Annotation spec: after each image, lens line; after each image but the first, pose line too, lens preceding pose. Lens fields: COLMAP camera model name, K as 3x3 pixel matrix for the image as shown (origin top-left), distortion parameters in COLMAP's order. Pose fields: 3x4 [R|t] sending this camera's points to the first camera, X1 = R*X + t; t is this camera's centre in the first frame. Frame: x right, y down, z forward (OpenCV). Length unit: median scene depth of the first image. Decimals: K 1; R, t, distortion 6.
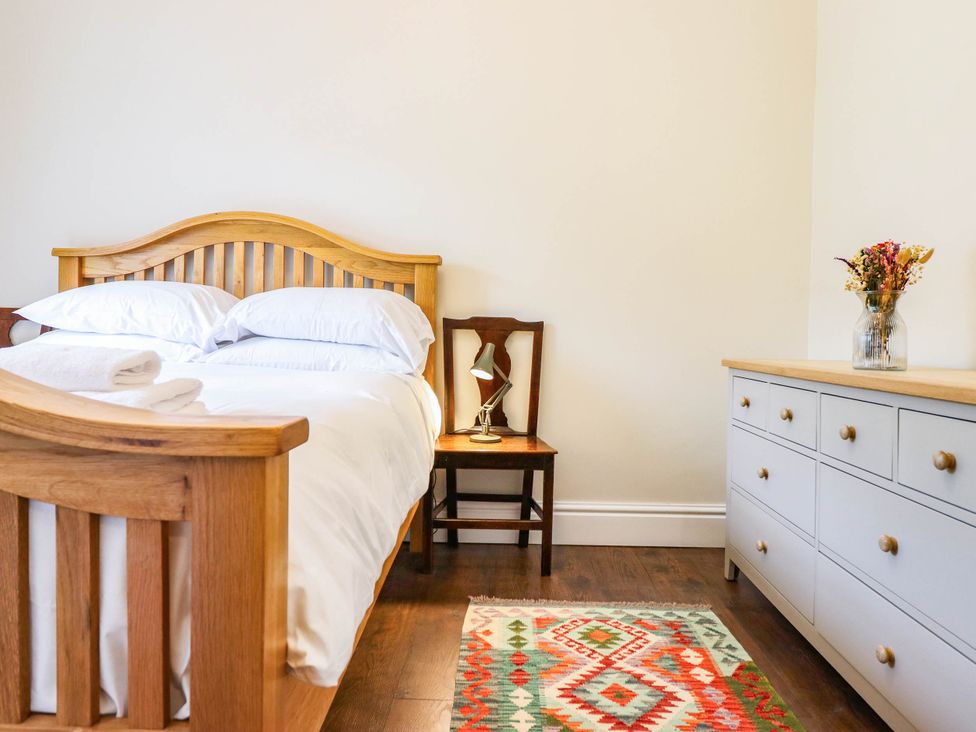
lens RADIAL K [[705.3, 0, 502.3], [0, 705.3, 358.4], [0, 0, 1]] dist [0.007212, 0.003229]
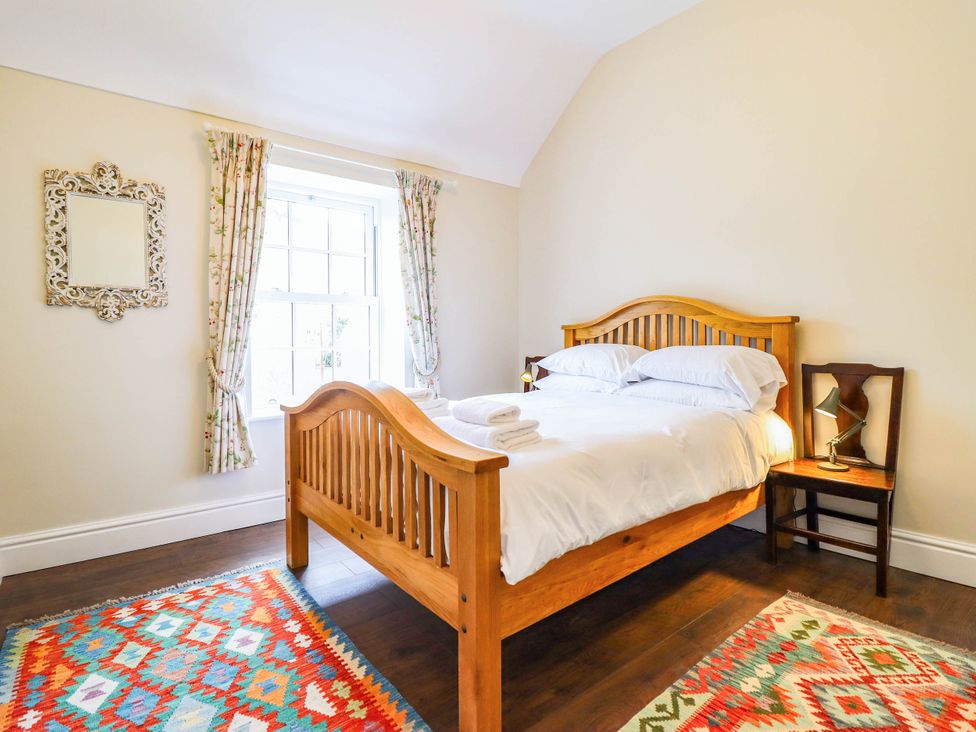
lens RADIAL K [[529.0, 0, 492.5], [0, 529.0, 351.4], [0, 0, 1]] dist [0.000526, -0.012347]
pose [[0.645260, -0.006007, -0.763939, 0.364246], [-0.006504, 0.999890, -0.013356, -0.083184], [0.763935, 0.013587, 0.645150, -0.030660]]
